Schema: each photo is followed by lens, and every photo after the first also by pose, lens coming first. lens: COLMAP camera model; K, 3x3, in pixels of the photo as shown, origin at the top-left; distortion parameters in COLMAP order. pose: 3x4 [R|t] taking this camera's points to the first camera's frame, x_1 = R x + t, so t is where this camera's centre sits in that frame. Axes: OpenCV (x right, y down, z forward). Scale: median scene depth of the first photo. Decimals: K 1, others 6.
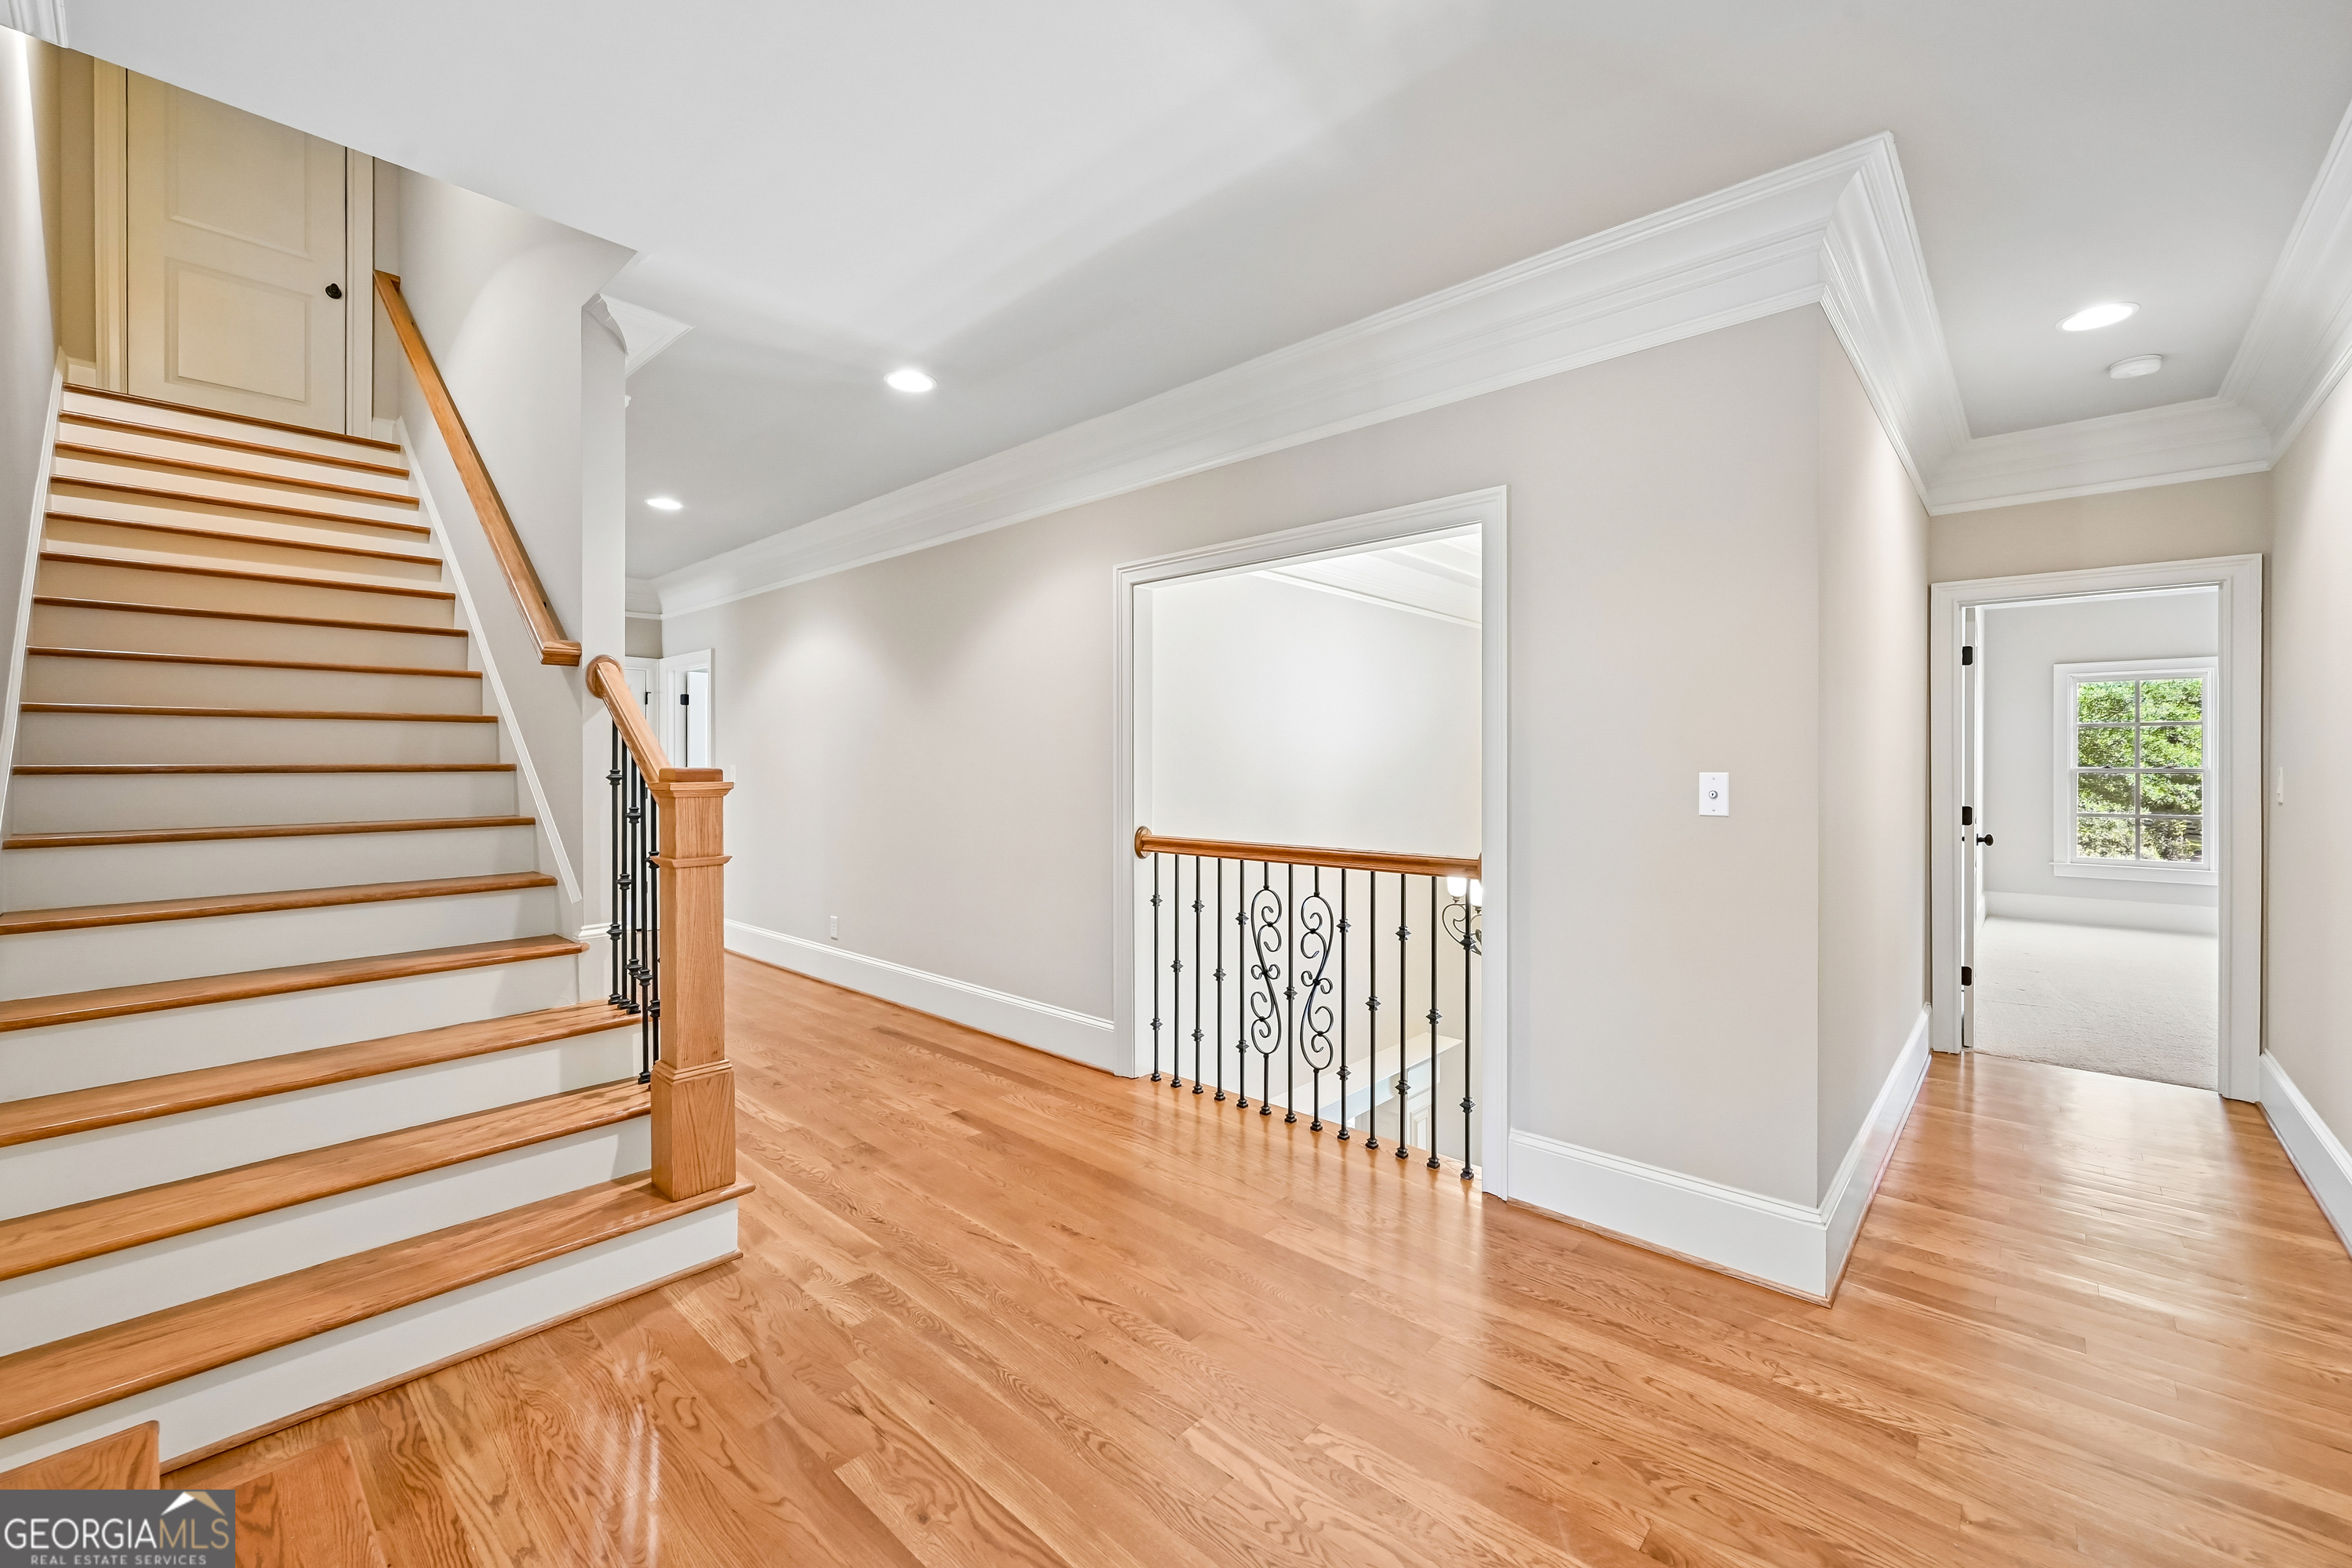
lens RADIAL K [[945.2, 0, 1179.0], [0, 945.2, 795.6], [0, 0, 1]] dist [-0.001228, 0.000192]
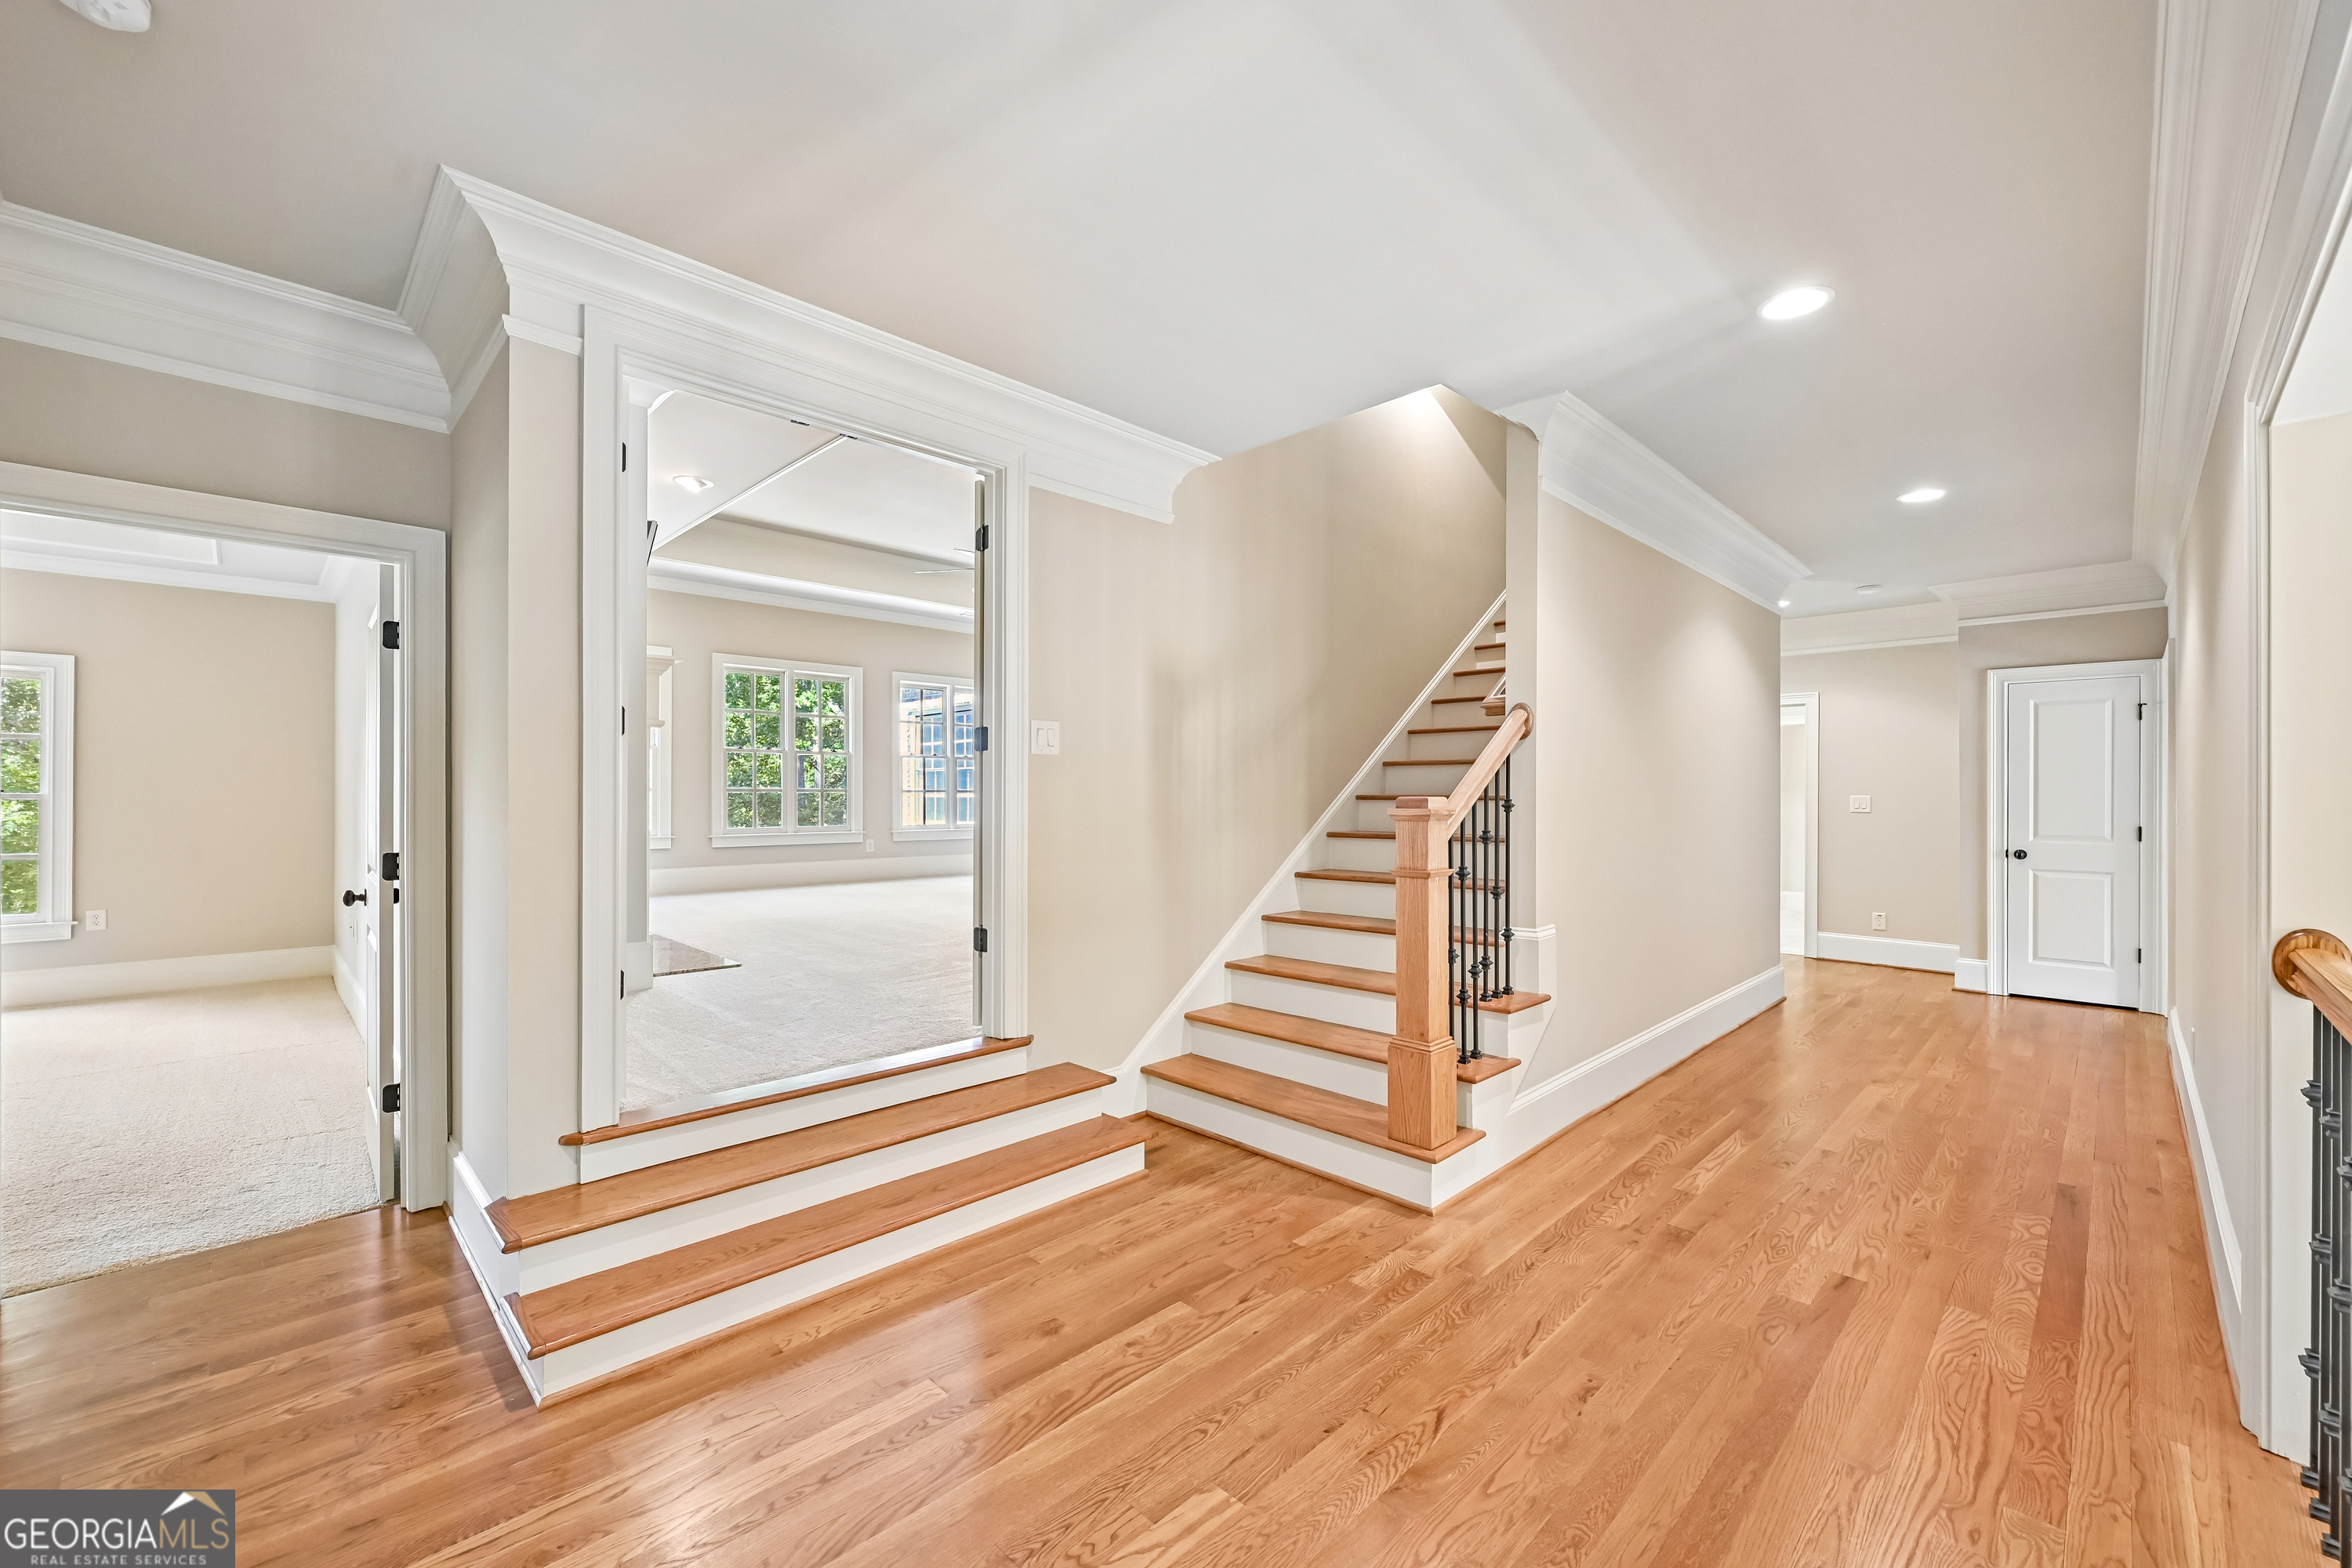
lens RADIAL K [[945.2, 0, 1179.0], [0, 945.2, 795.6], [0, 0, 1]] dist [-0.001228, 0.000192]
pose [[-0.049016, -0.001707, -0.998797, 0.765770], [-0.033902, 0.999425, -0.000045, -0.021274], [0.998222, 0.033859, -0.049046, 0.778603]]
